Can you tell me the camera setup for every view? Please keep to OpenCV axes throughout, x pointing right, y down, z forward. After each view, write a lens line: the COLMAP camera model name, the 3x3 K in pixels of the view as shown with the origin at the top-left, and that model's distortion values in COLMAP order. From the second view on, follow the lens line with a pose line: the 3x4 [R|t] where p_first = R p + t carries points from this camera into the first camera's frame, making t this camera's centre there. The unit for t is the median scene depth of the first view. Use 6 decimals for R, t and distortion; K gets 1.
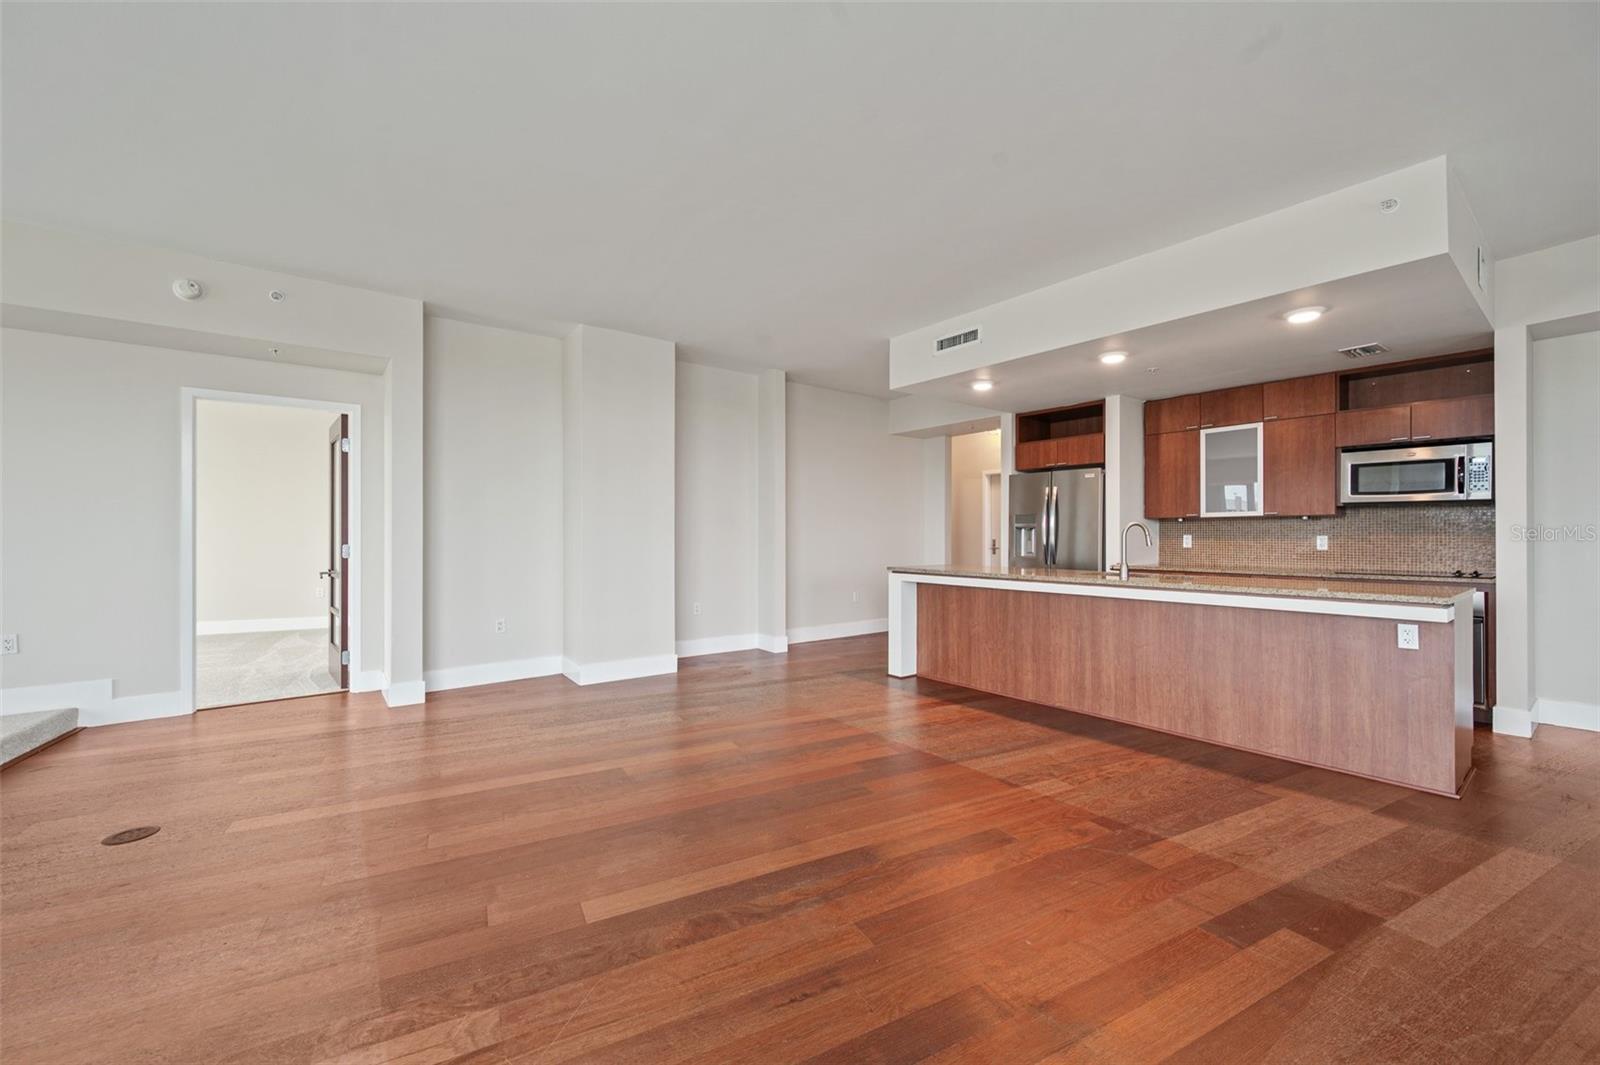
lens RADIAL K [[636.8, 0, 801.5], [0, 636.8, 532.6], [0, 0, 1]] dist [-0.000772, -0.000099]
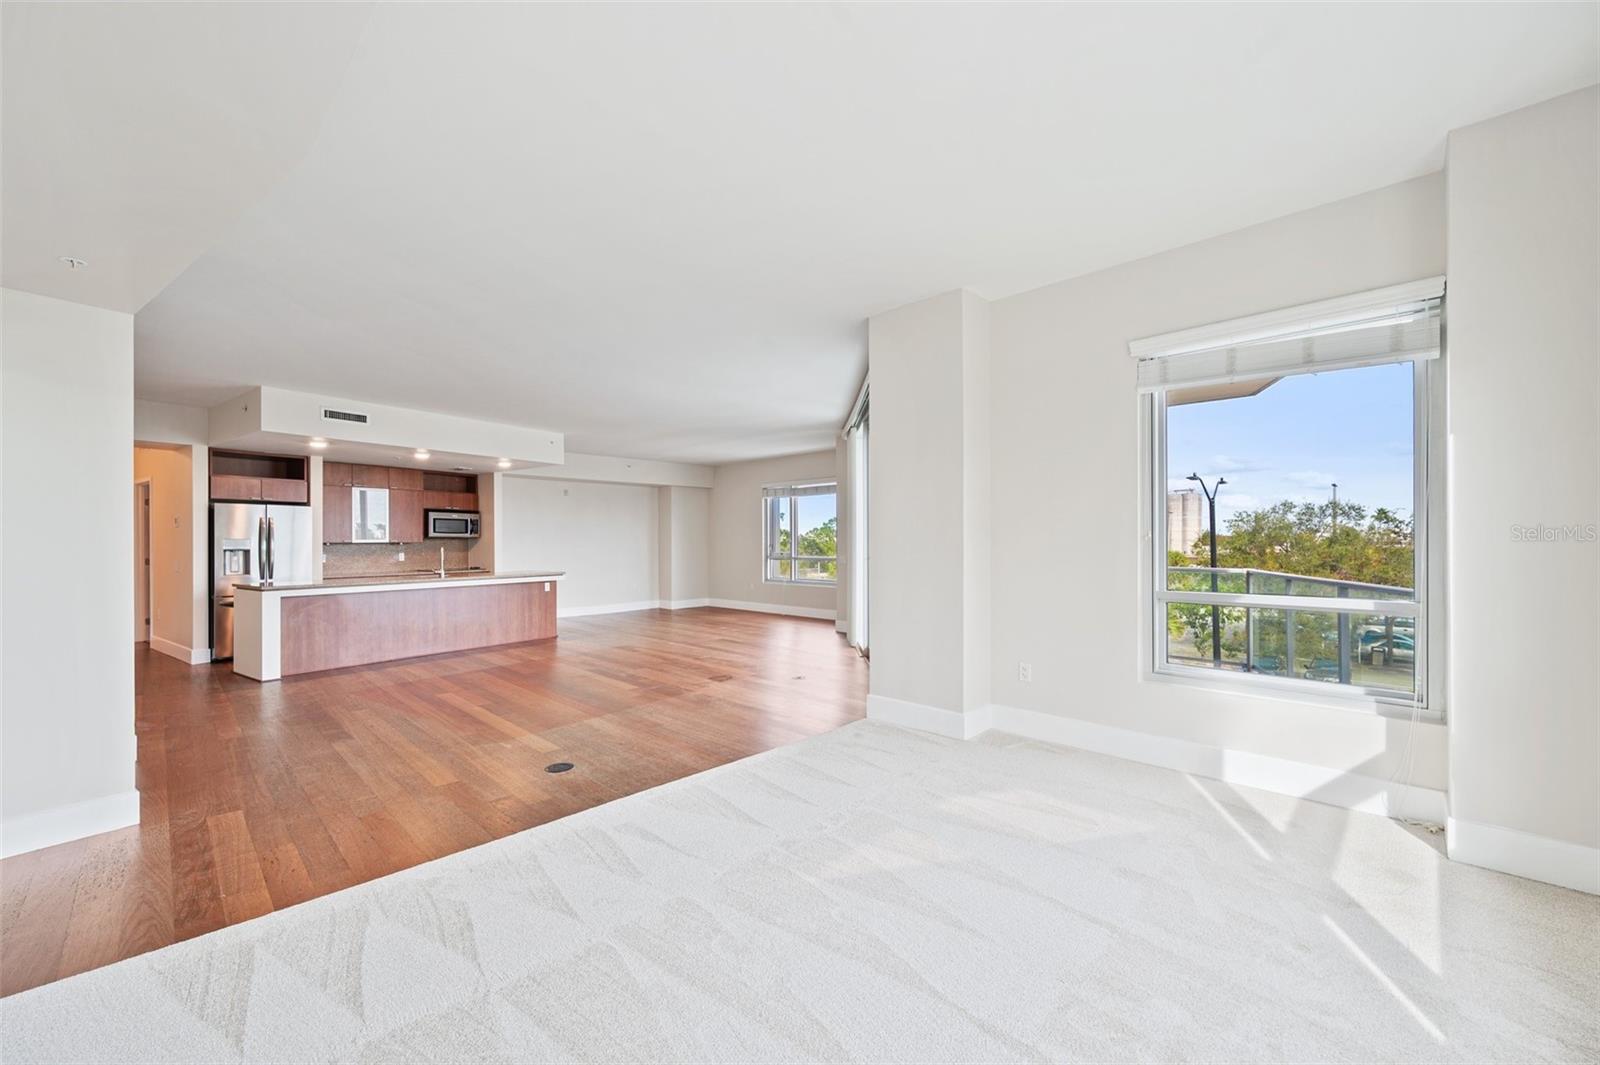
lens RADIAL K [[636.8, 0, 802.2], [0, 636.8, 537.5], [0, 0, 1]] dist [-0.001322, -0.000046]
pose [[-0.305955, 0.007375, 0.952018, -1.309741], [0.001458, 0.999972, -0.007278, -0.025416], [-0.952045, -0.000839, -0.305957, 0.453061]]
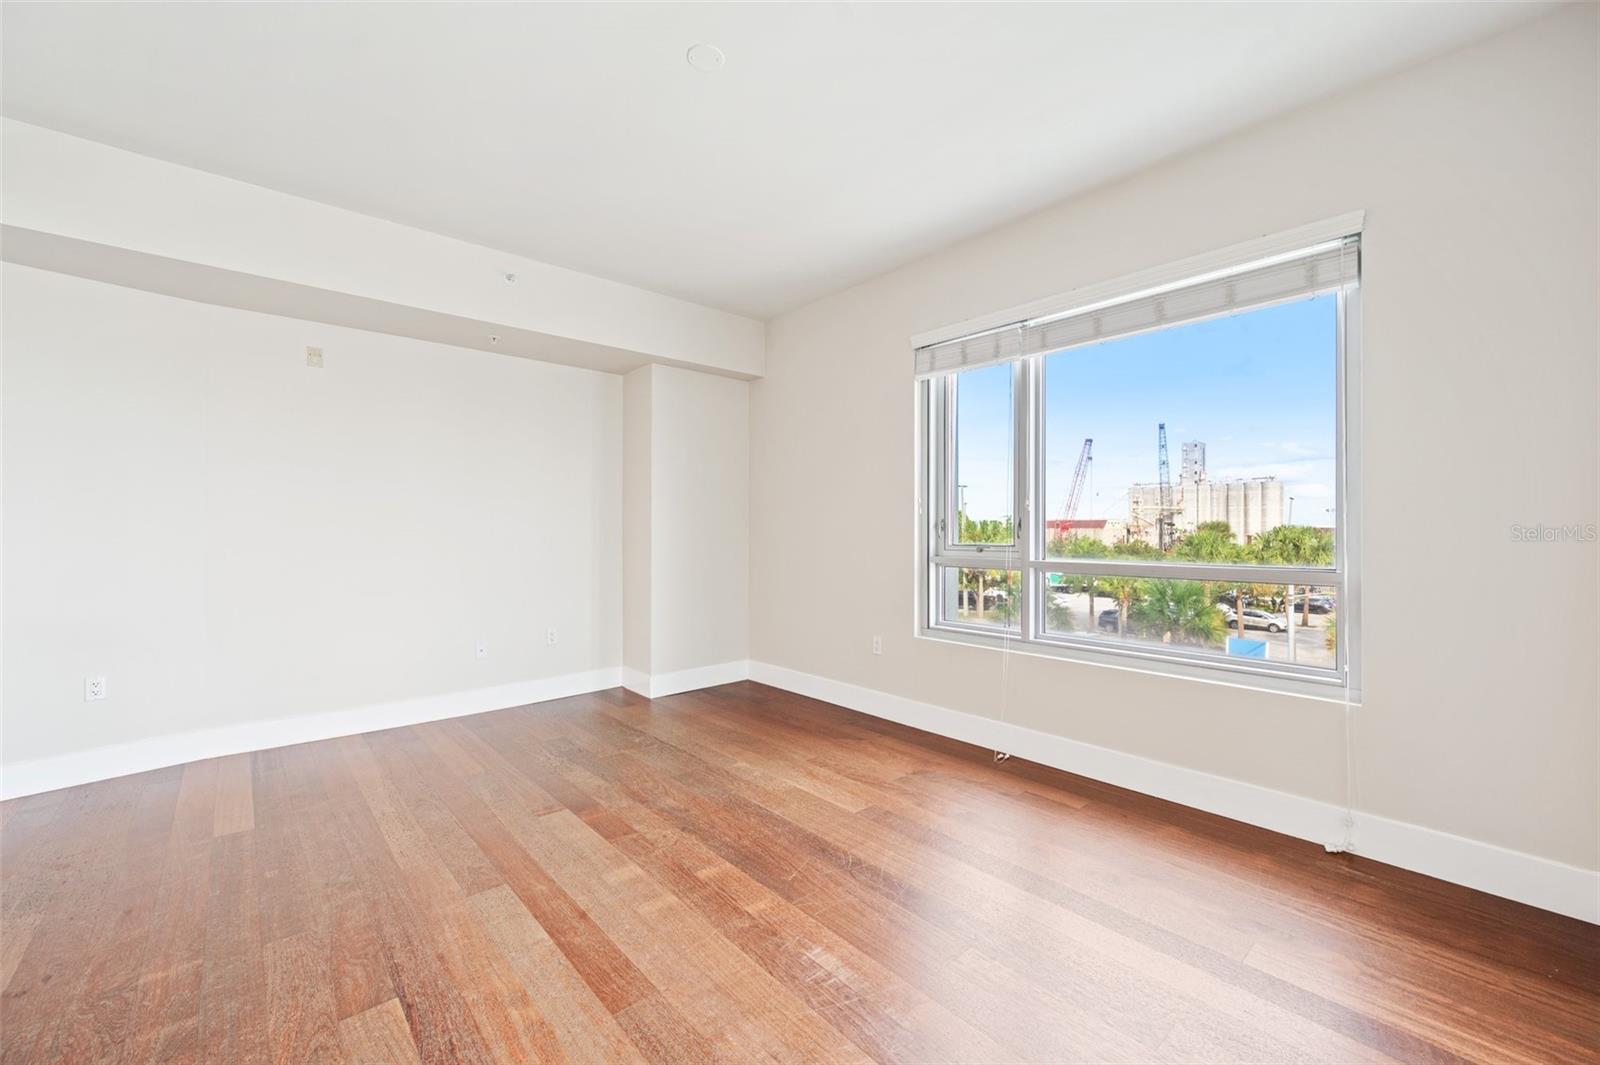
lens RADIAL K [[636.8, 0, 801.5], [0, 636.8, 532.6], [0, 0, 1]] dist [-0.000772, -0.000099]
pose [[-0.240947, -0.001460, 0.970537, 0.238277], [-0.003479, 0.999994, 0.000641, -0.002873], [-0.970532, -0.003222, -0.240950, 0.194598]]
